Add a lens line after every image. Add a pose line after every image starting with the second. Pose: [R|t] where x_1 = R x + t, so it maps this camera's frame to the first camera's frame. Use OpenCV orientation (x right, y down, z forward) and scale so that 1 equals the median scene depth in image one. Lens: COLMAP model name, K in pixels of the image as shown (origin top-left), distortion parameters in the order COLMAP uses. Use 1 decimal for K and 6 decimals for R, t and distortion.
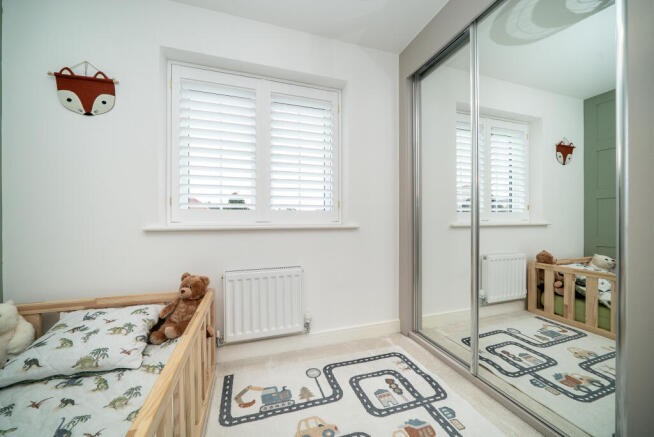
lens RADIAL K [[227.2, 0, 326.4], [0, 227.2, 219.6], [0, 0, 1]] dist [-0.002662, -0.000647]
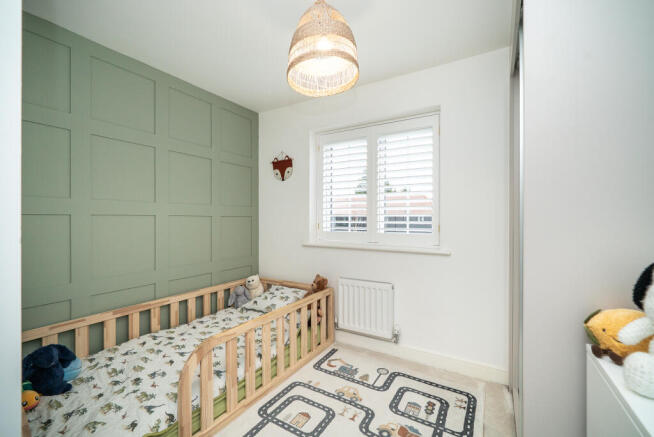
lens RADIAL K [[276.0, 0, 325.1], [0, 276.0, 219.8], [0, 0, 1]] dist [-0.002127, -0.000058]
pose [[0.650931, -0.002060, -0.759134, 0.913213], [0.001625, 0.999998, -0.001321, -0.145102], [0.759135, -0.000374, 0.650933, -0.211750]]
